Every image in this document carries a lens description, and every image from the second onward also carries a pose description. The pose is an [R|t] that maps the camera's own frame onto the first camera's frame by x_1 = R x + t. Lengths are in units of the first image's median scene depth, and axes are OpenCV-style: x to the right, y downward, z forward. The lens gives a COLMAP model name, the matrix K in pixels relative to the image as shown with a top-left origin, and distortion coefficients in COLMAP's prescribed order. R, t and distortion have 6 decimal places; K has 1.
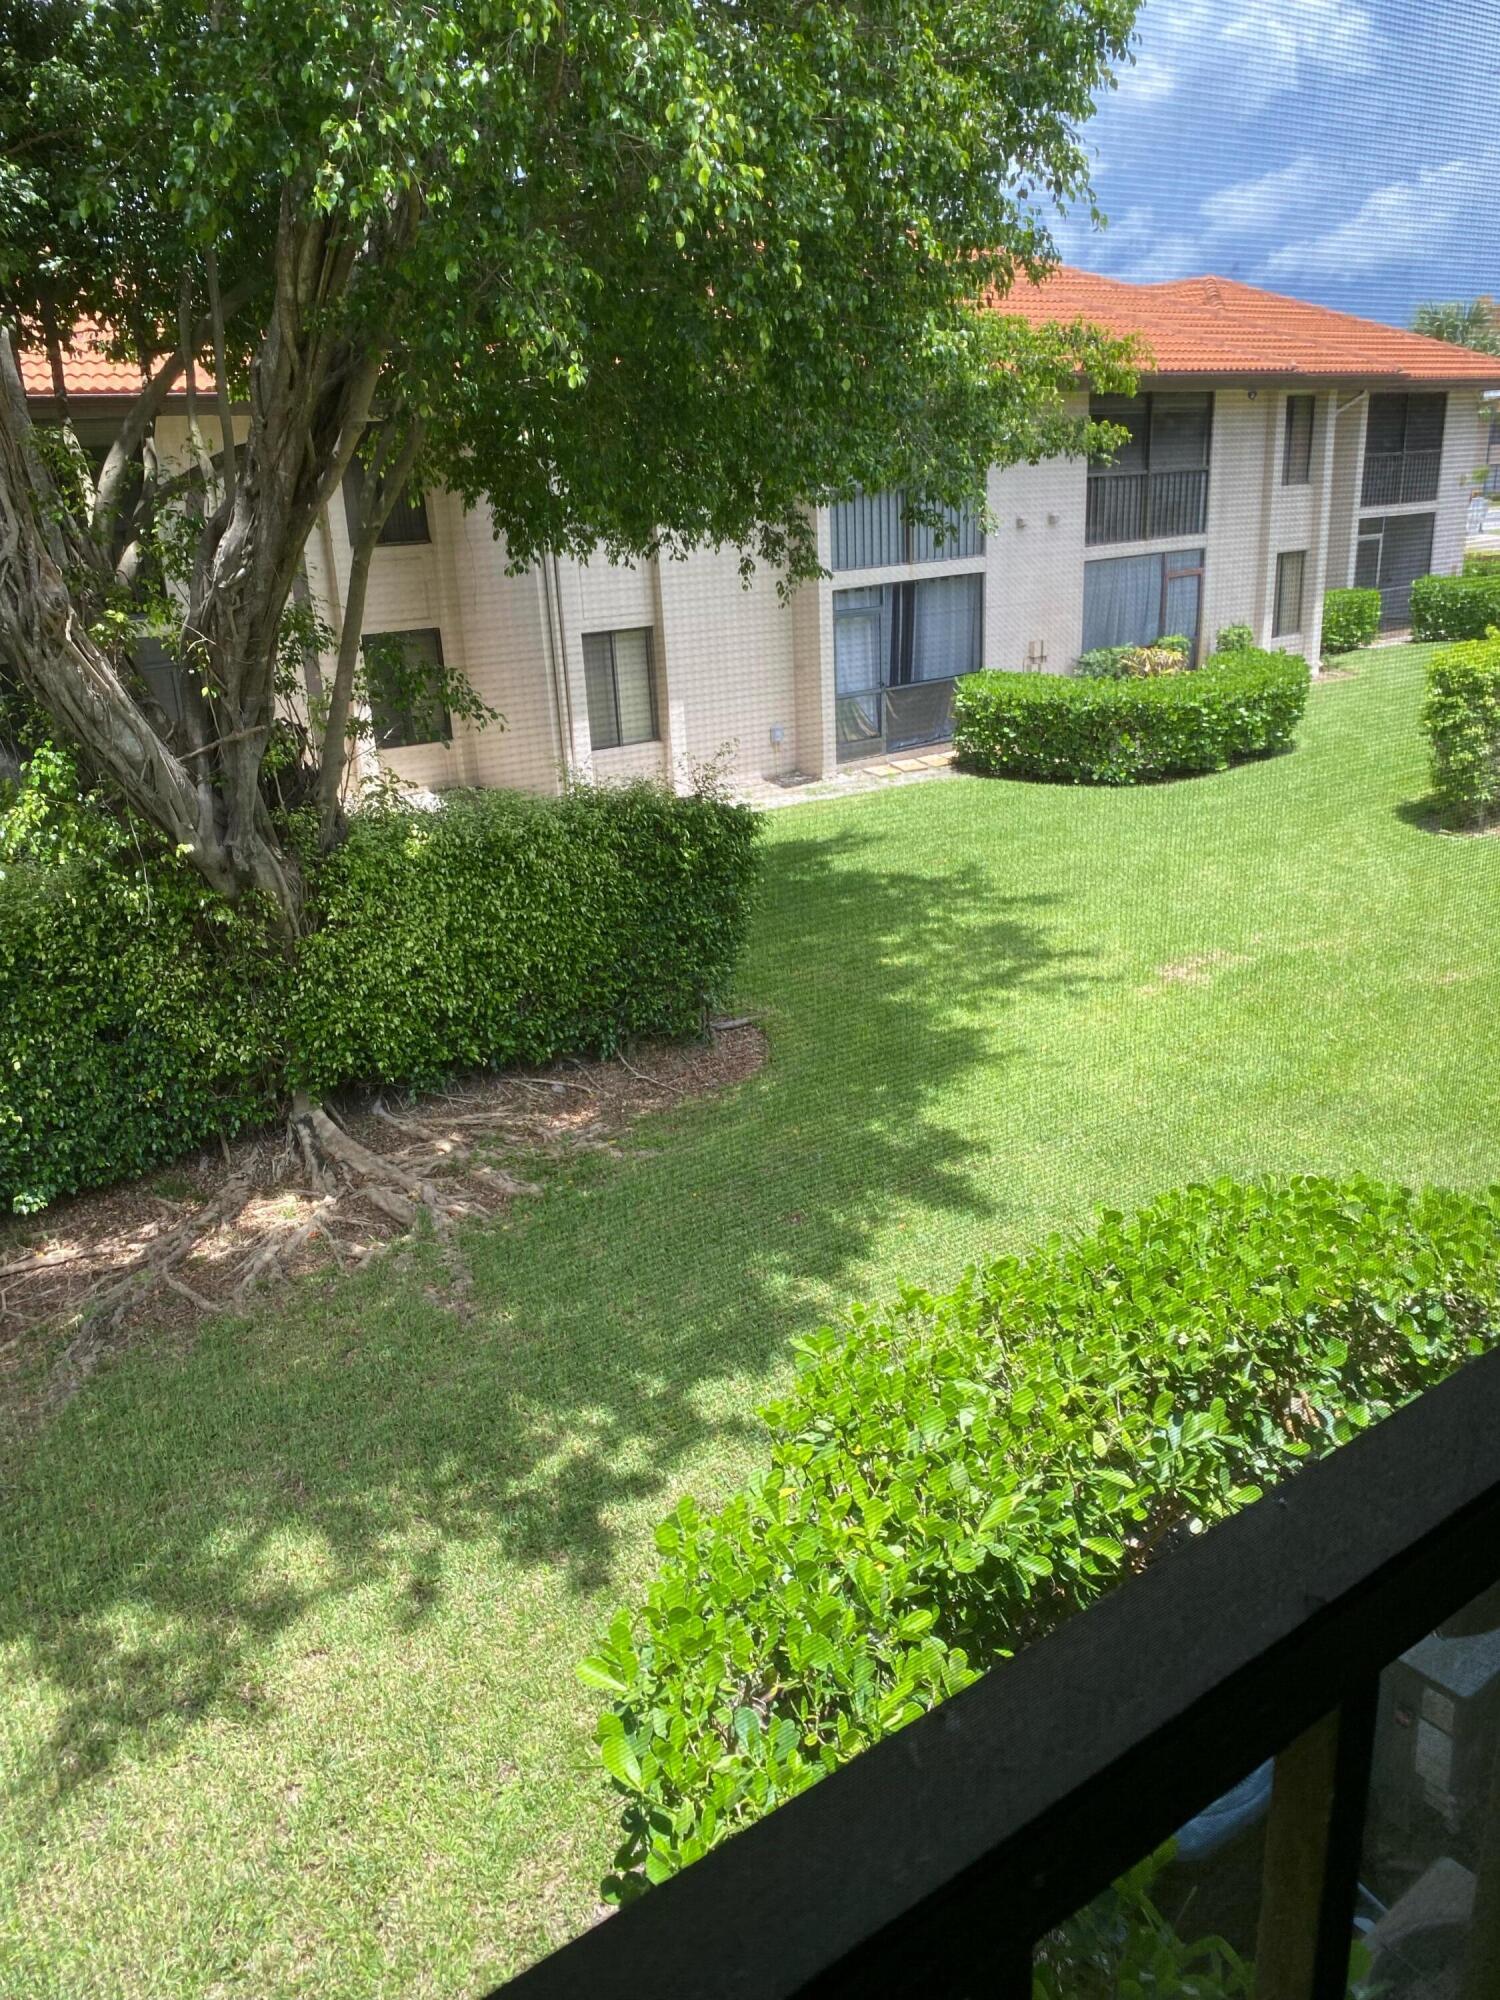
lens RADIAL K [[1524.4, 0, 759.8], [0, 1524.4, 995.9], [0, 0, 1]] dist [0.030644, -0.037152]
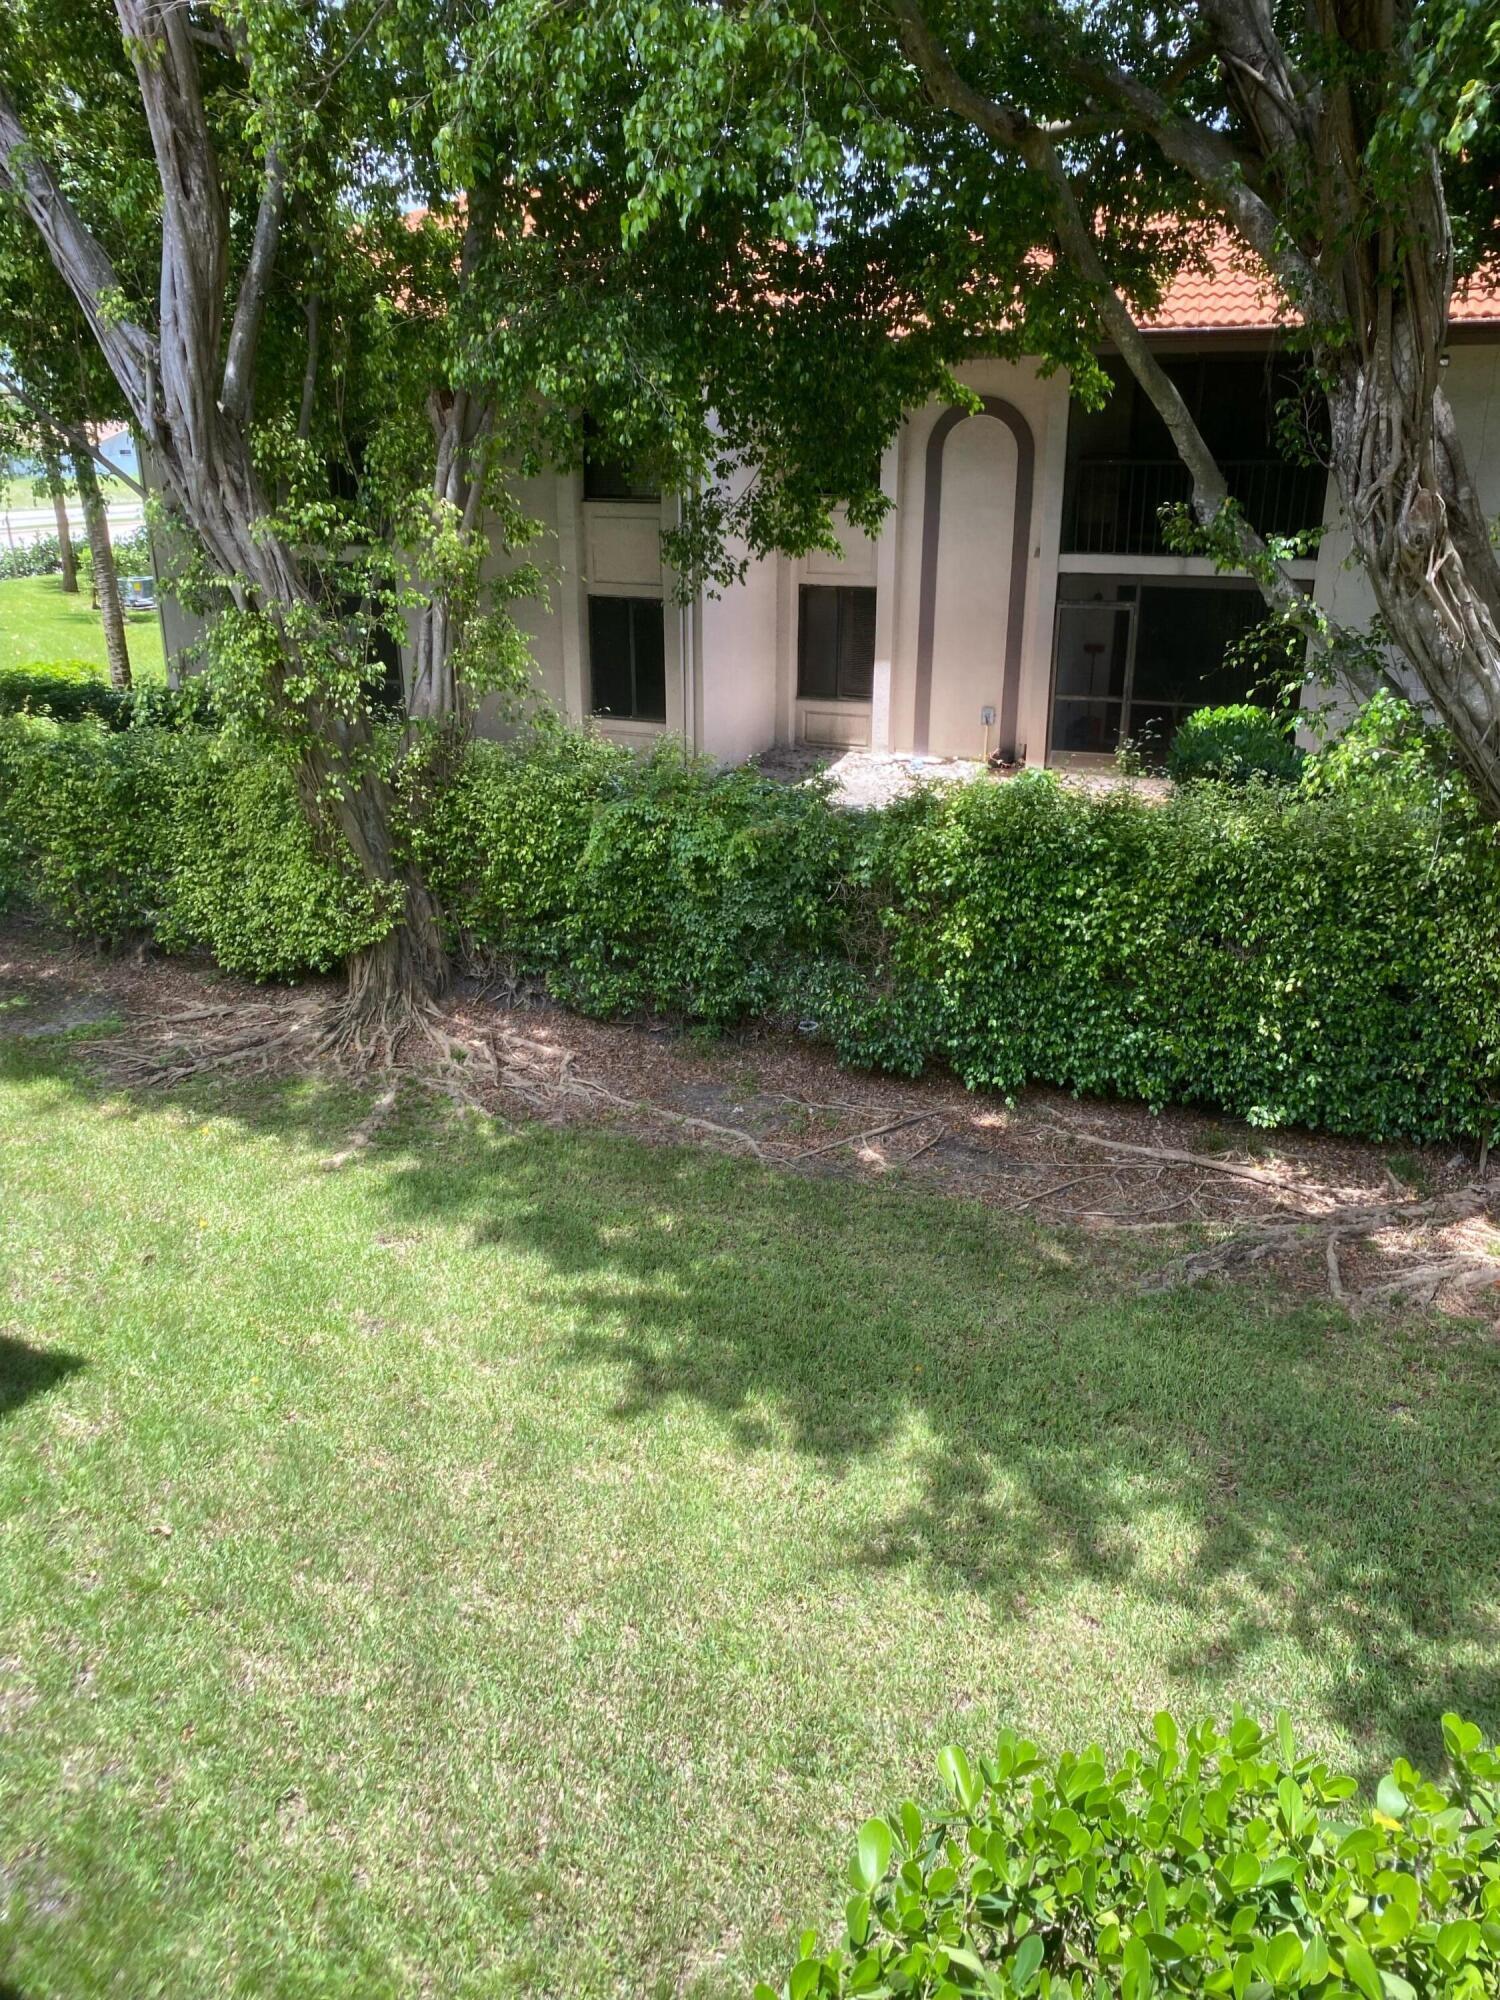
lens RADIAL K [[1524.4, 0, 749.6], [0, 1524.4, 1001.3], [0, 0, 1]] dist [0.030644, -0.037152]
pose [[0.476679, 0.349463, -0.806630, 0.164272], [-0.310889, 0.925306, 0.217157, -0.053887], [0.822268, 0.147259, 0.549718, 0.138718]]
